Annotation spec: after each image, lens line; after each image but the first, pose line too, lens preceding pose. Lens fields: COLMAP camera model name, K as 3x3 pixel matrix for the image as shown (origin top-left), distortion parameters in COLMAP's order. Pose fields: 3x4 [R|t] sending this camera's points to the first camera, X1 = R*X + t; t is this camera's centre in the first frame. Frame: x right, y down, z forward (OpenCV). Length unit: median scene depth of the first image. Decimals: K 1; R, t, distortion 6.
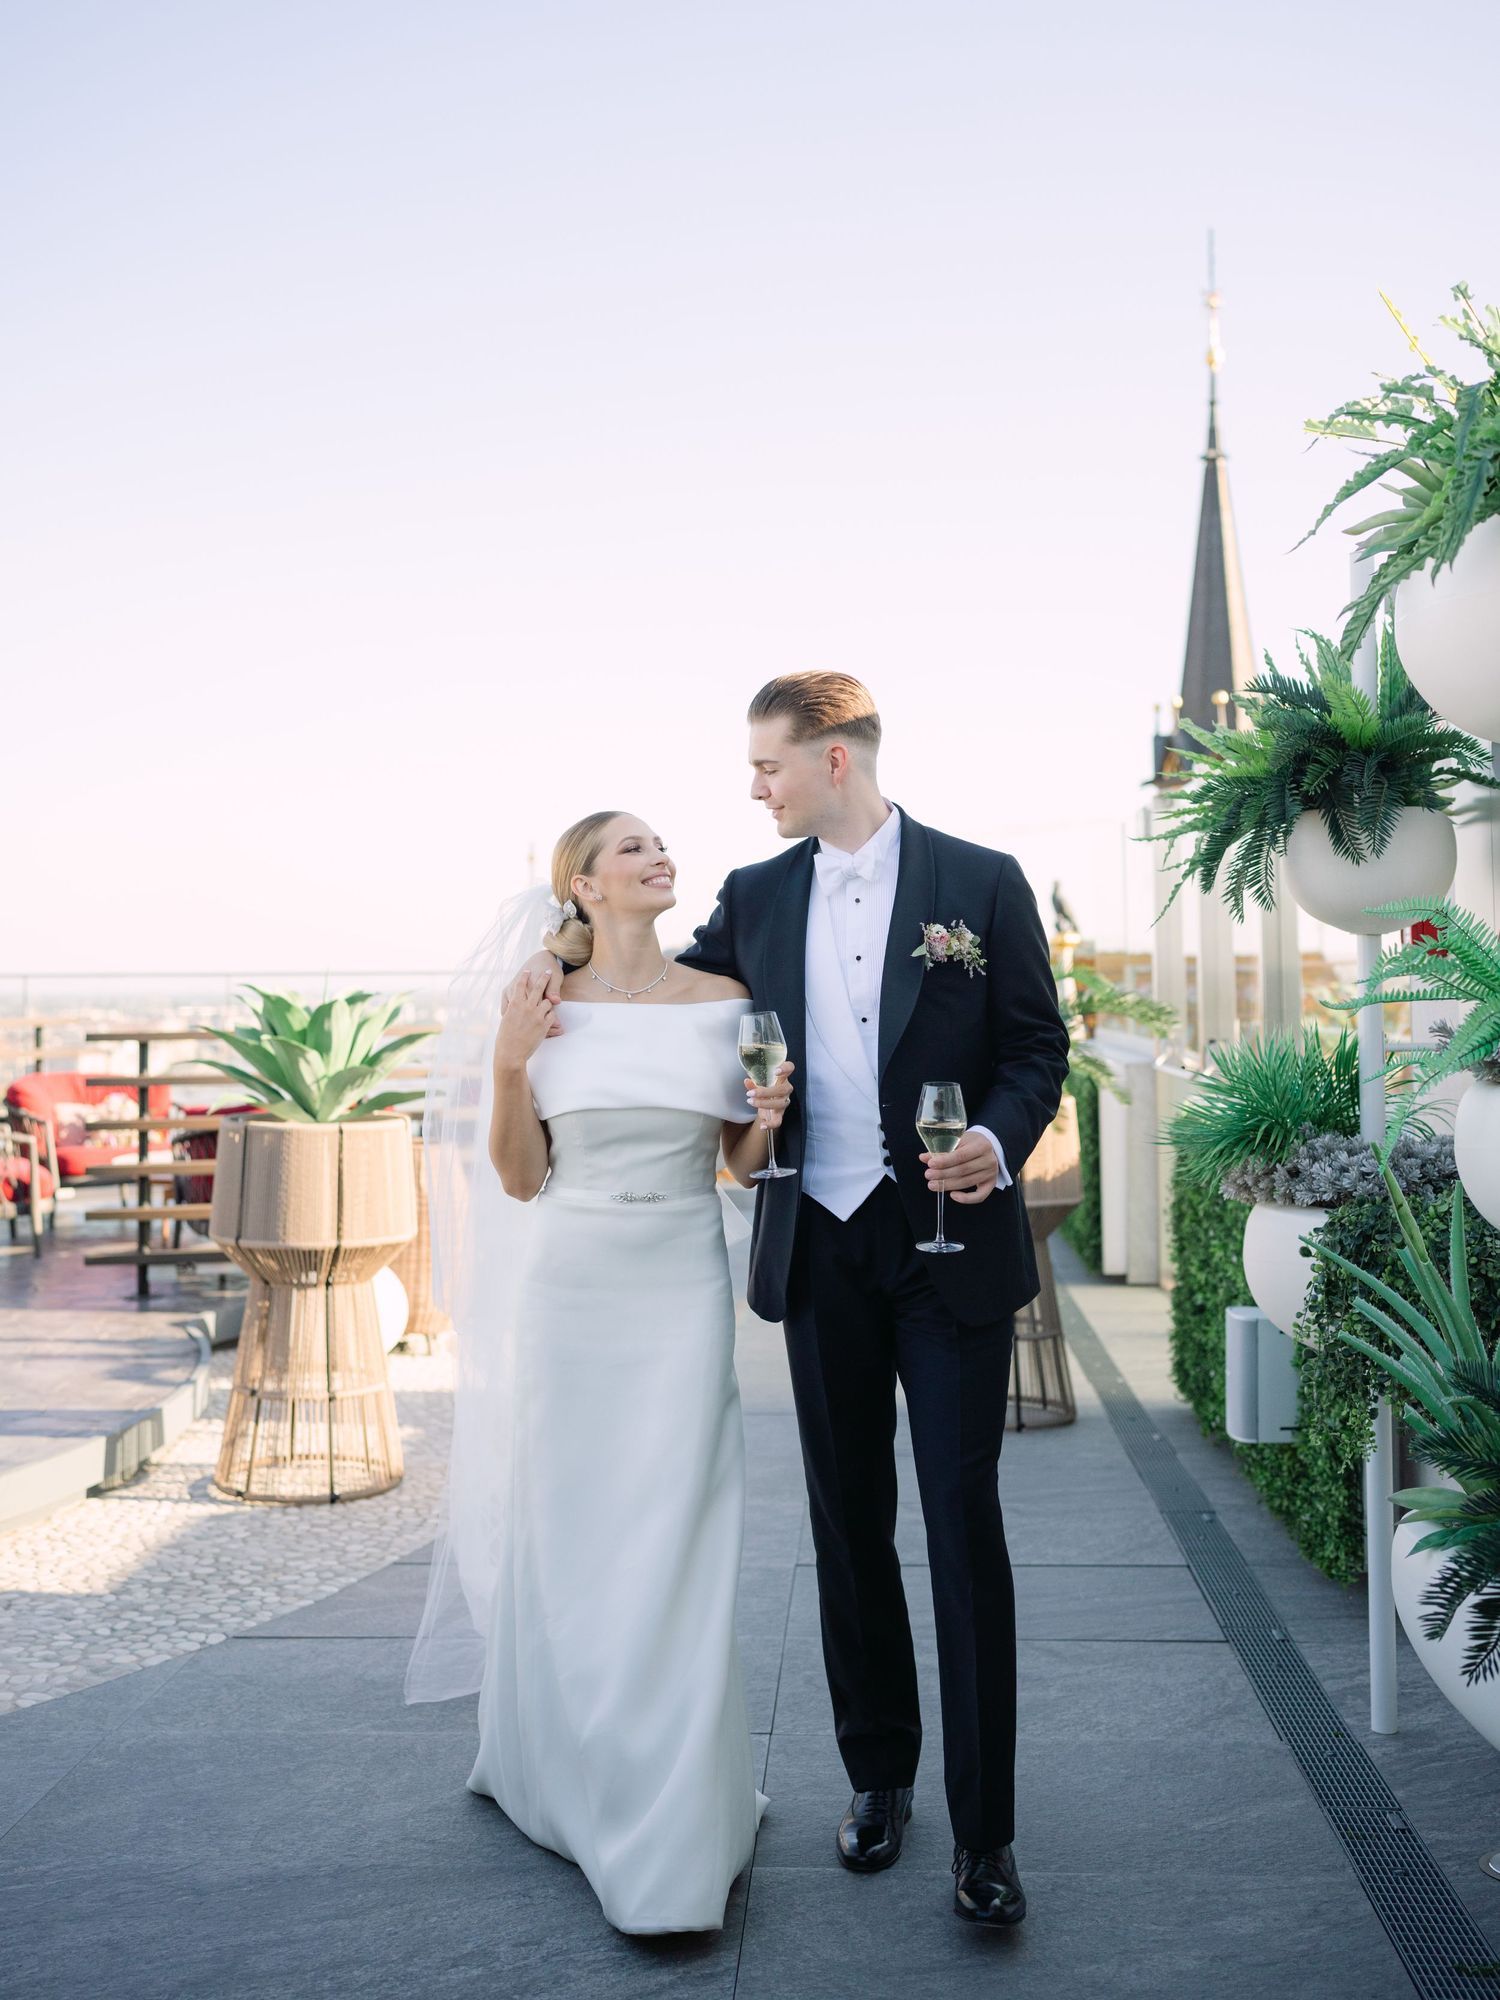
lens RADIAL K [[2006.5, 0, 750.0], [0, 2006.5, 1000.0], [0, 0, 1]] dist [0.004003, -0.008135]
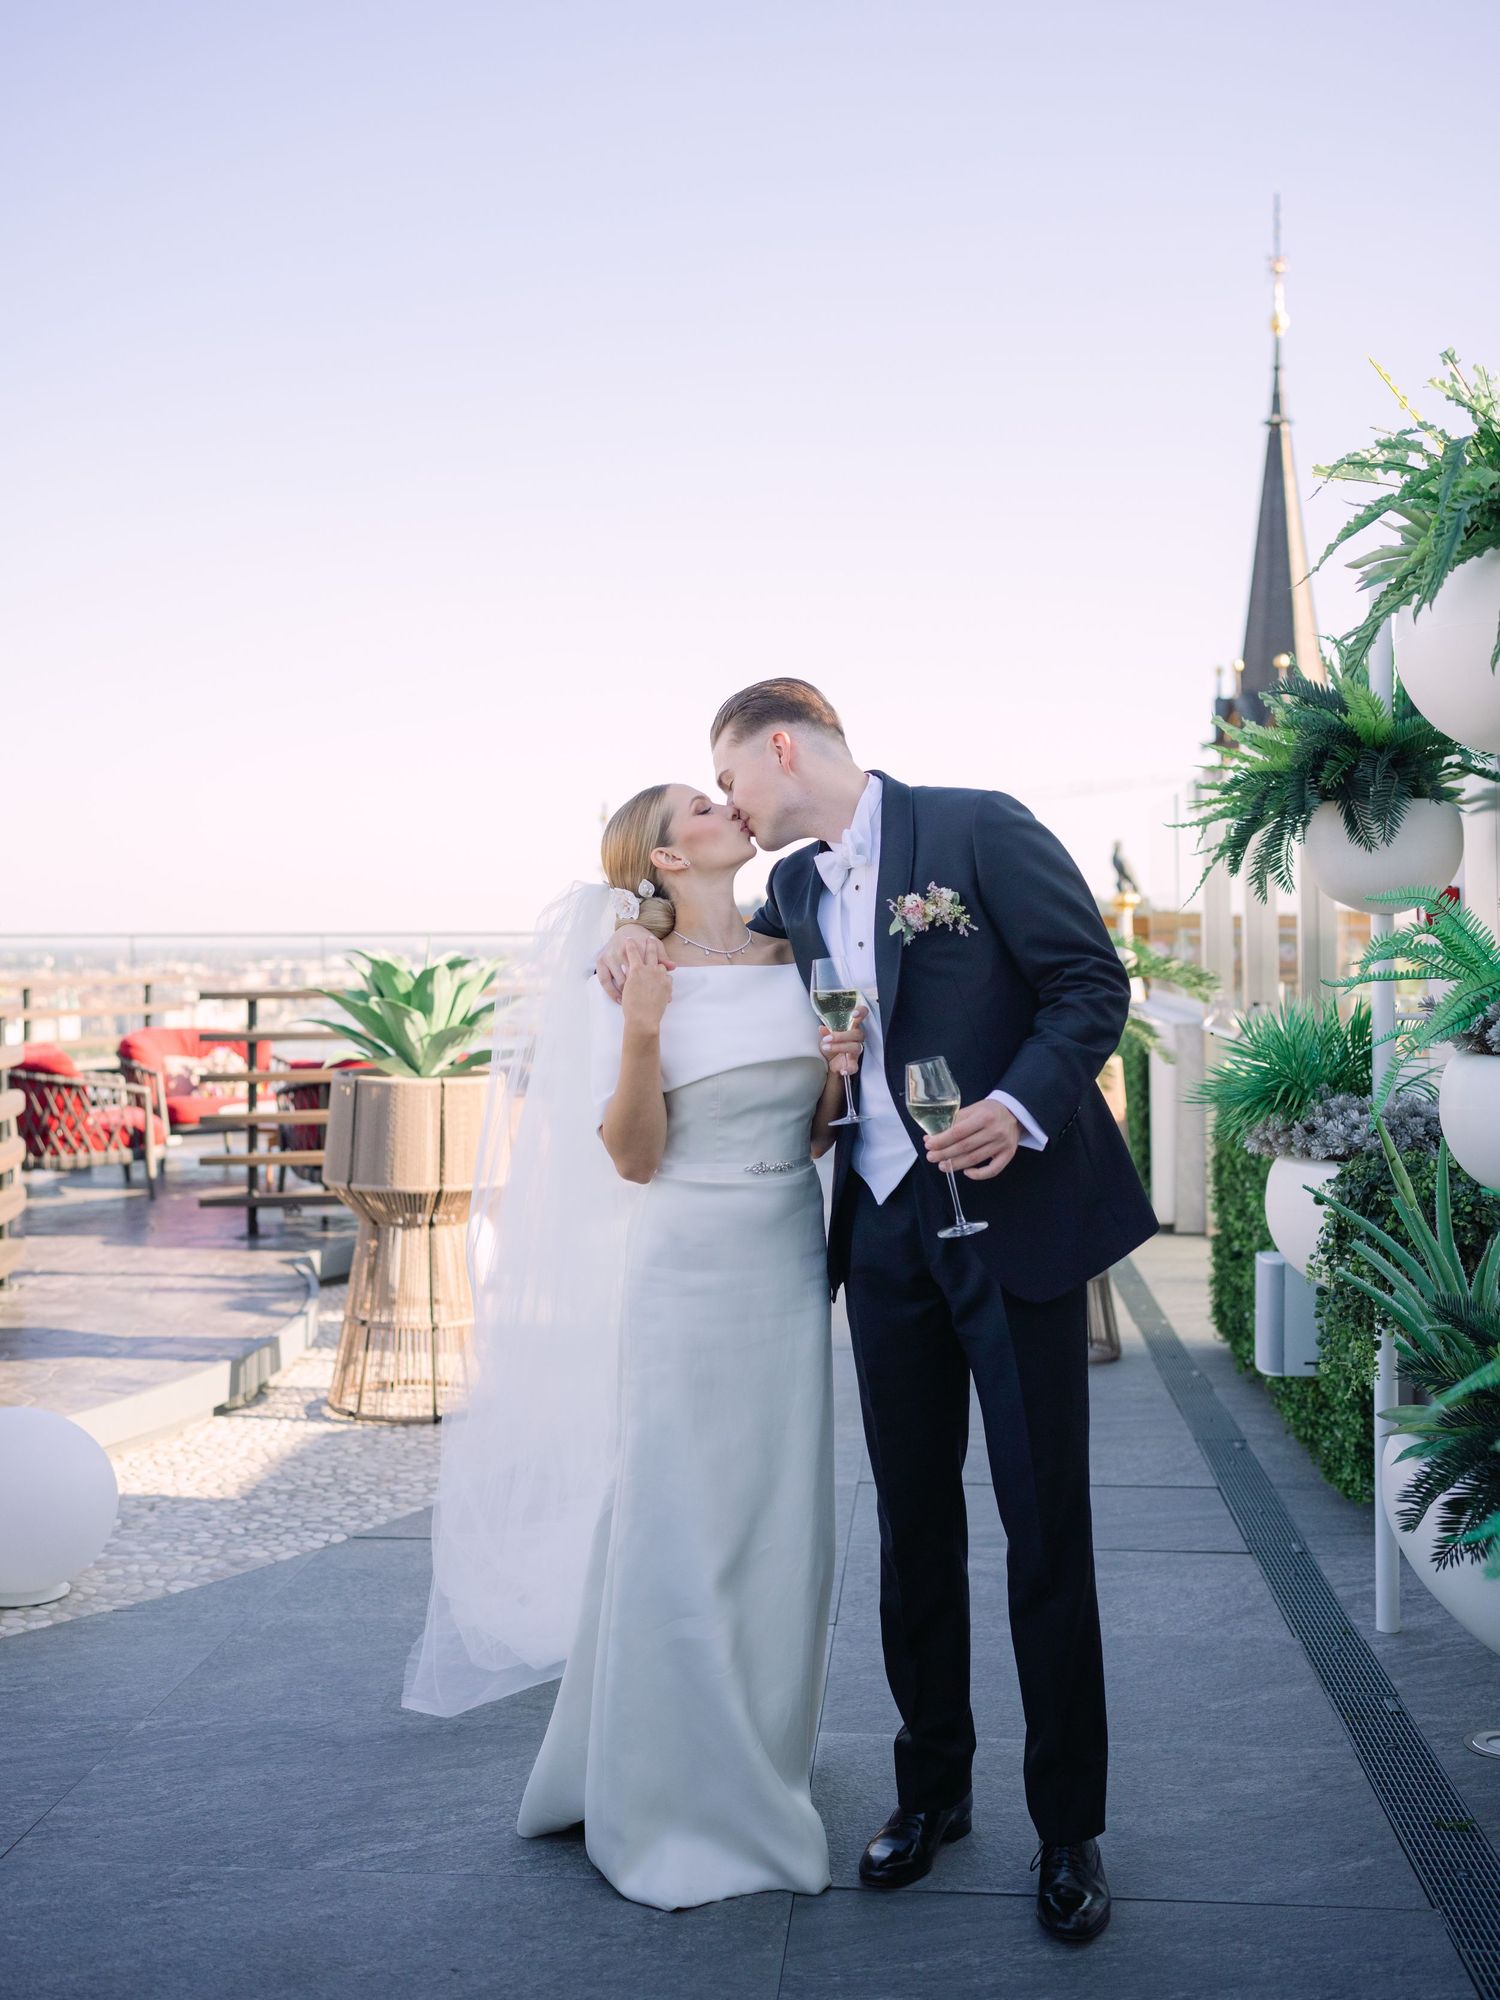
lens RADIAL K [[2070.6, 0, 698.5], [0, 2070.6, 1006.0], [0, 0, 1]] dist [-0.002147, 0.004097]
pose [[0.998433, 0.003297, -0.055861, -0.002072], [-0.001671, 0.999574, 0.029129, -0.011932], [0.055933, -0.028990, 0.998014, -0.127493]]
